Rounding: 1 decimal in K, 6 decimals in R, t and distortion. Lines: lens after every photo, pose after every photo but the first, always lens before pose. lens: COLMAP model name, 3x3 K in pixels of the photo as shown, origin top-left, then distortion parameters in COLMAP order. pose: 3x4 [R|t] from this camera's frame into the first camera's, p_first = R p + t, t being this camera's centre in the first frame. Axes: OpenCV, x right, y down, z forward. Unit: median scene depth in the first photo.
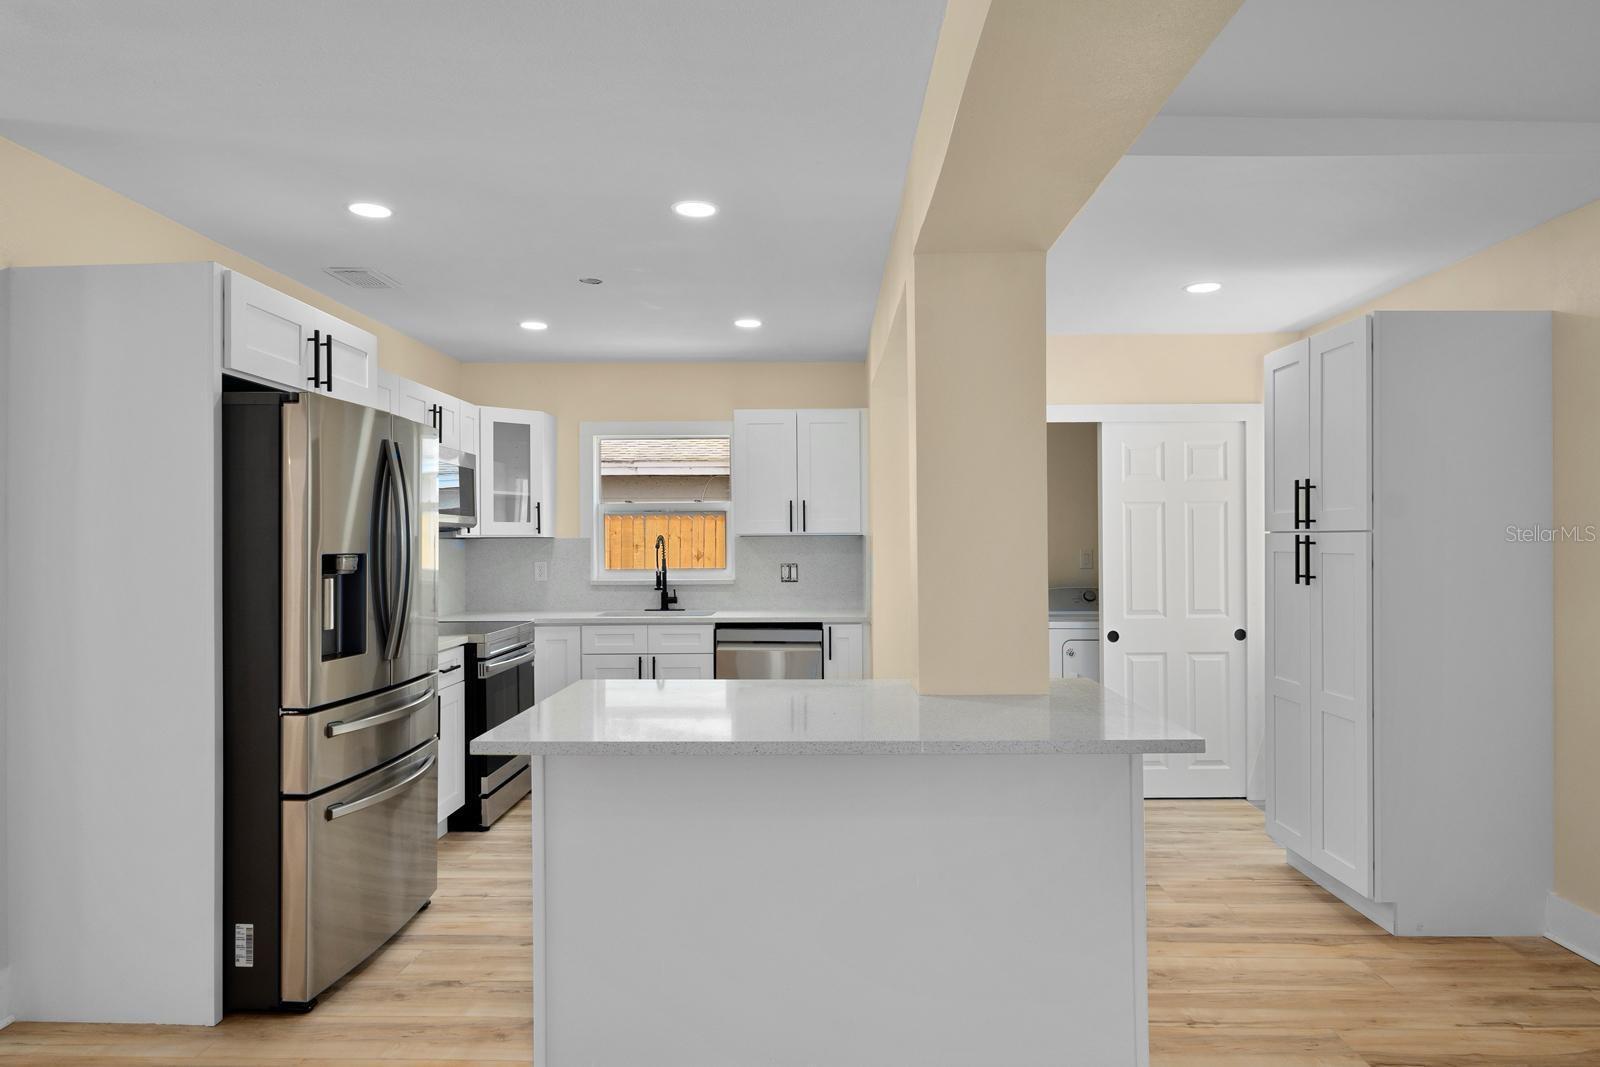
lens RADIAL K [[982.2, 0, 797.8], [0, 982.2, 534.4], [0, 0, 1]] dist [-0.004314, 0.001138]
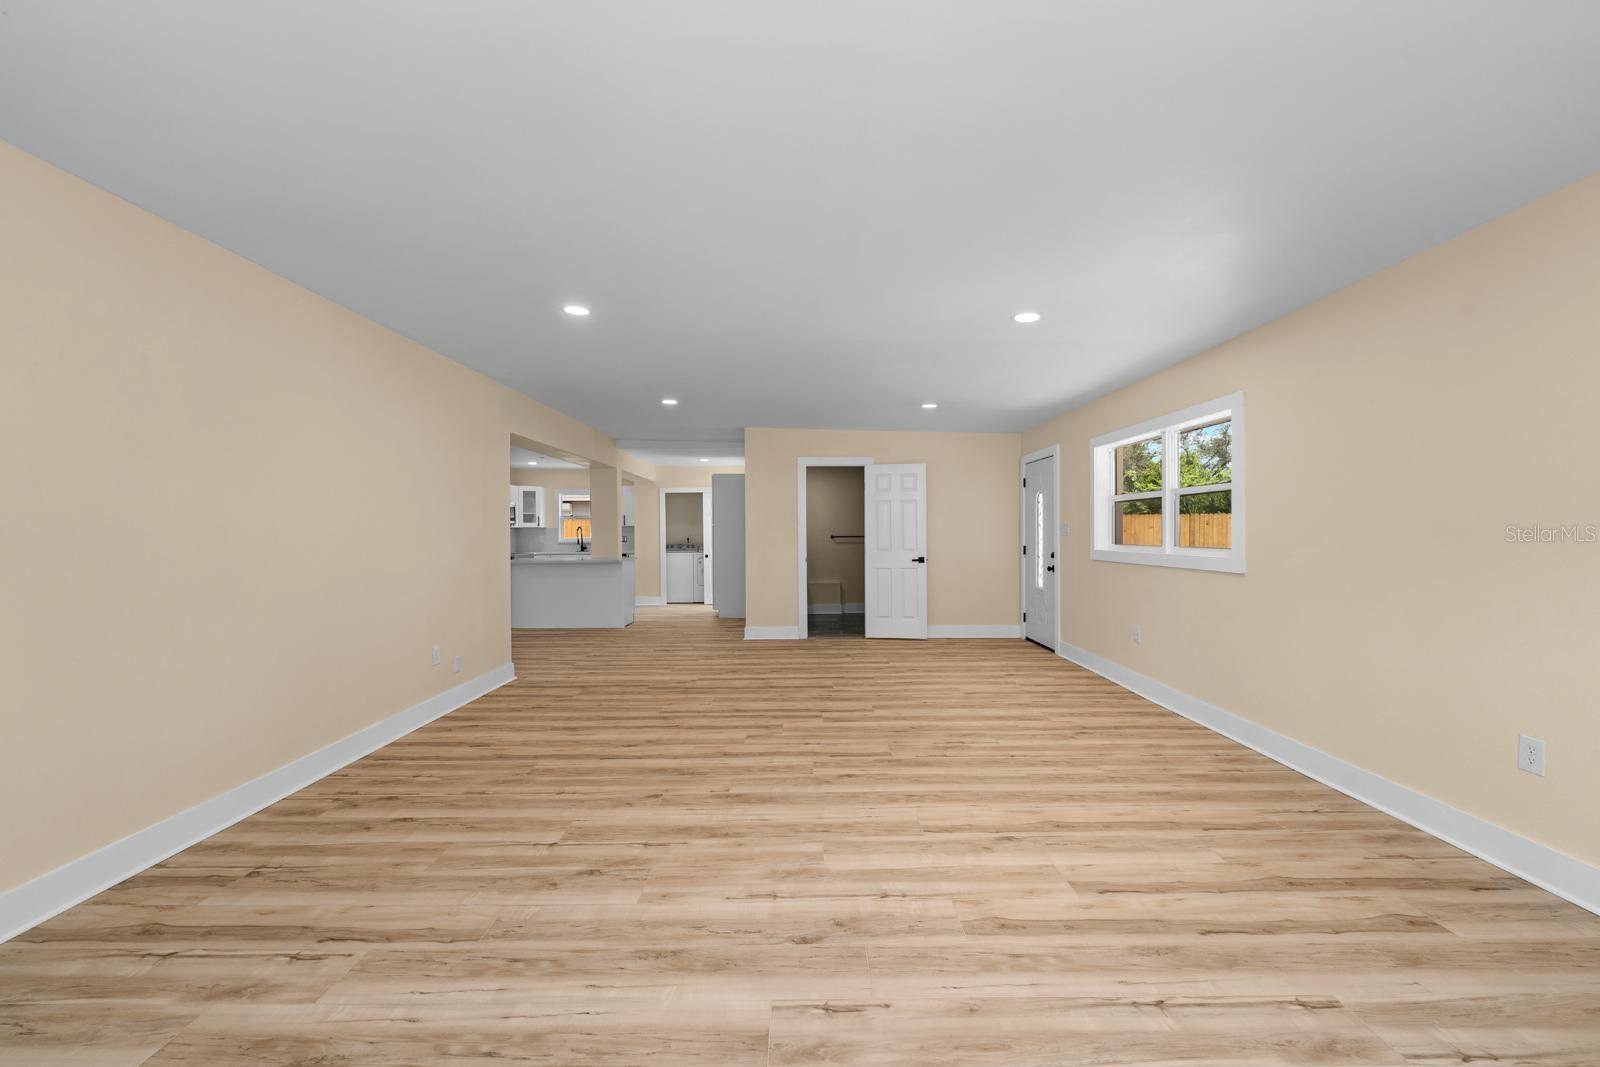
lens RADIAL K [[639.8, 0, 797.9], [0, 639.8, 534.9], [0, 0, 1]] dist [0.000117, -0.000190]
pose [[0.999881, -0.003015, 0.015145, 0.821952], [0.002771, 0.999867, 0.016096, -0.006980], [-0.015192, -0.016052, 0.999756, -1.623545]]
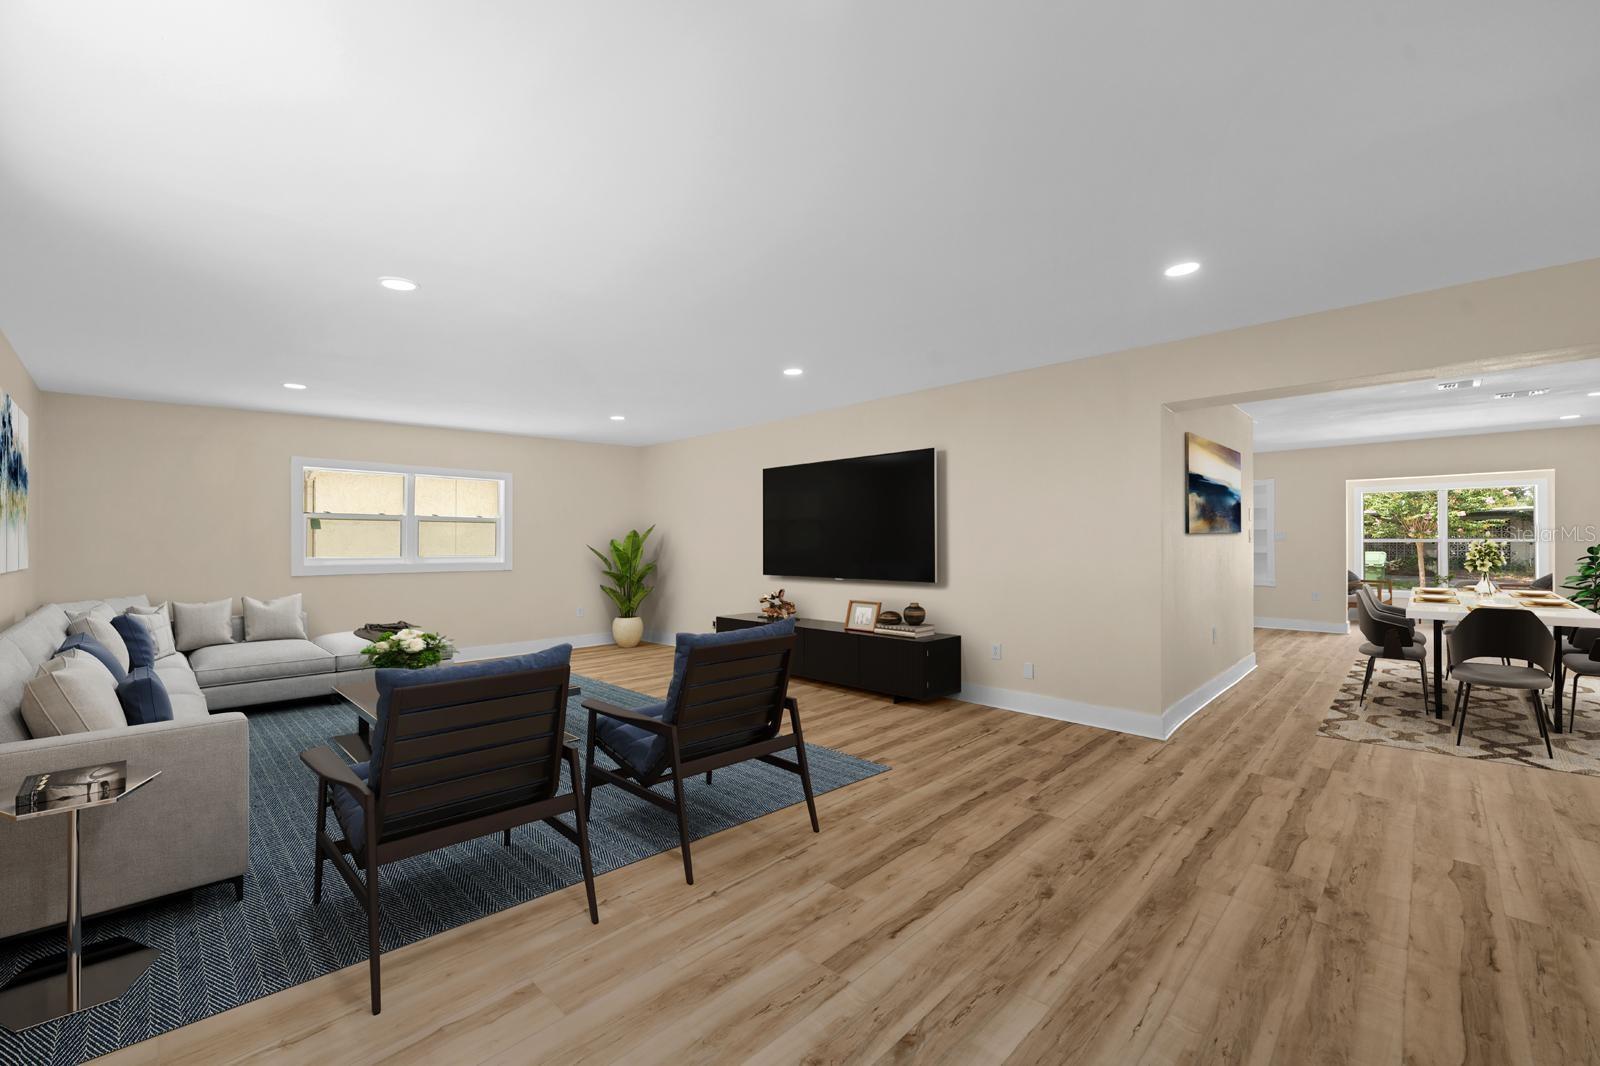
lens RADIAL K [[639.8, 0, 796.6], [0, 639.8, 537.2], [0, 0, 1]] dist [0.000117, -0.000190]
pose [[-0.688150, 0.001669, -0.725566, 1.389101], [0.014102, 0.999839, -0.011074, 0.012880], [0.725431, -0.017852, -0.688063, 0.165777]]
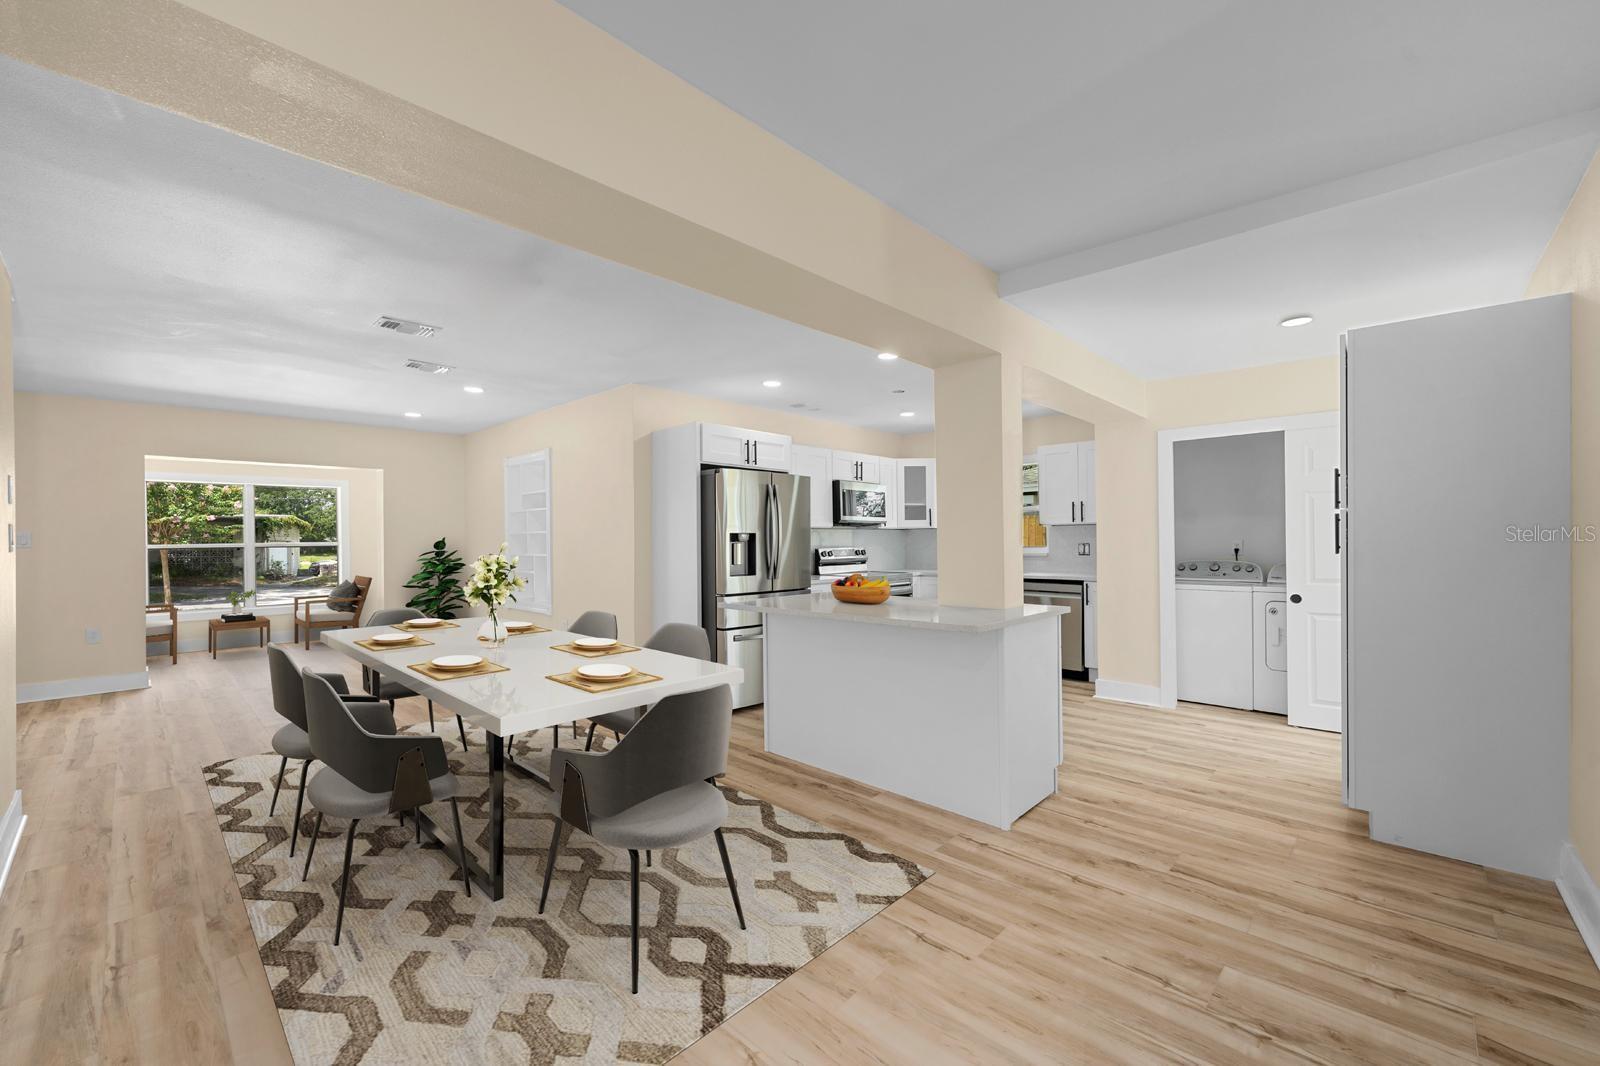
lens RADIAL K [[639.8, 0, 798.8], [0, 639.8, 540.5], [0, 0, 1]] dist [0.000117, -0.000190]
pose [[0.739991, -0.002649, -0.672611, 0.549341], [0.011029, 0.999906, 0.008197, 0.020476], [0.672526, -0.013484, 0.739951, -0.057163]]
